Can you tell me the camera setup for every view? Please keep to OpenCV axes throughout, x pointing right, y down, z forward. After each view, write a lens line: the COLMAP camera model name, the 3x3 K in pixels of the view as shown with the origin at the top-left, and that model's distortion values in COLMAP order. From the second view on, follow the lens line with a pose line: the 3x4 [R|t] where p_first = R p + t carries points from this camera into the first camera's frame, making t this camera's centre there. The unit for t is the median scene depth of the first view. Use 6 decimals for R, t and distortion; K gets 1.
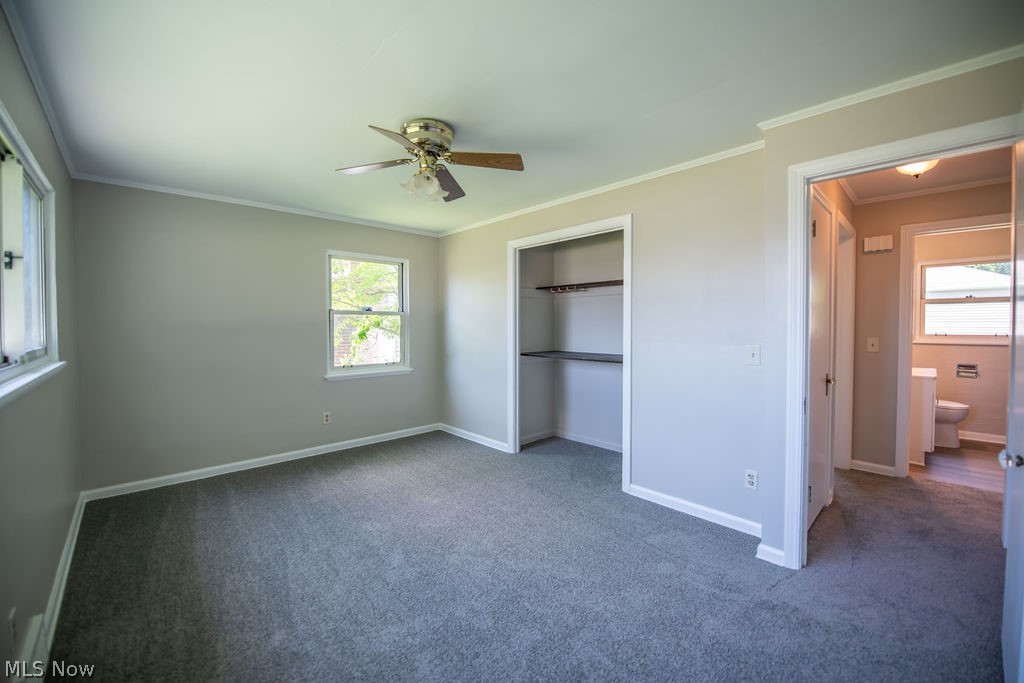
lens RADIAL K [[406.7, 0, 514.7], [0, 406.7, 336.3], [0, 0, 1]] dist [-0.013315, -0.002902]
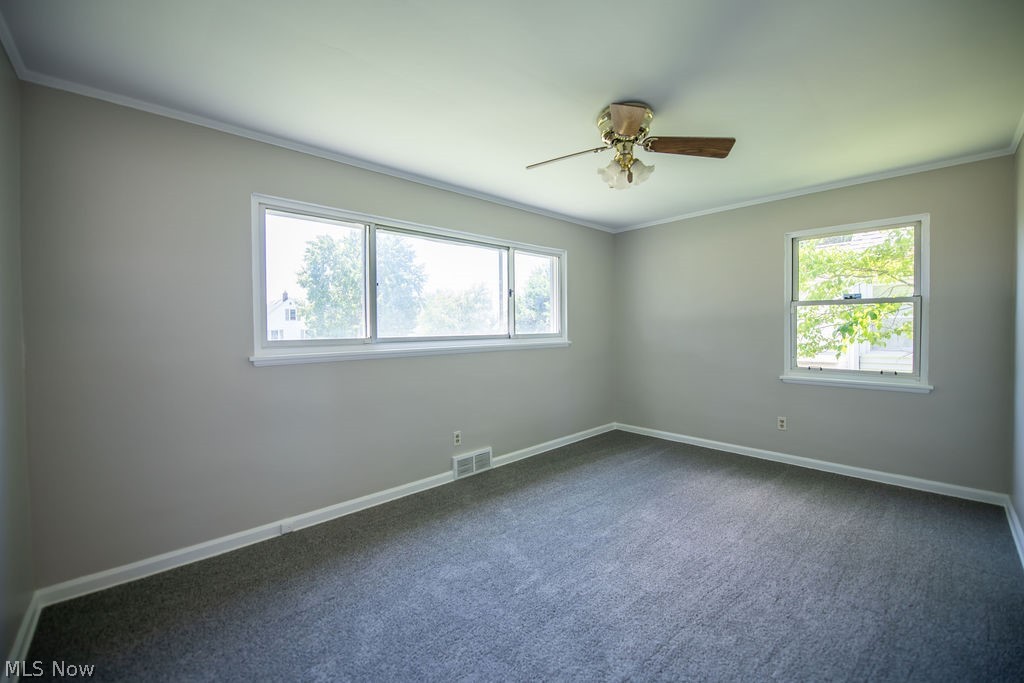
lens RADIAL K [[406.7, 0, 514.7], [0, 406.7, 336.3], [0, 0, 1]] dist [-0.013315, -0.002902]
pose [[-0.006190, 0.024687, -0.999676, 0.423087], [-0.016058, 0.999564, 0.024783, -0.002177], [0.999852, 0.016206, -0.005791, 0.415780]]
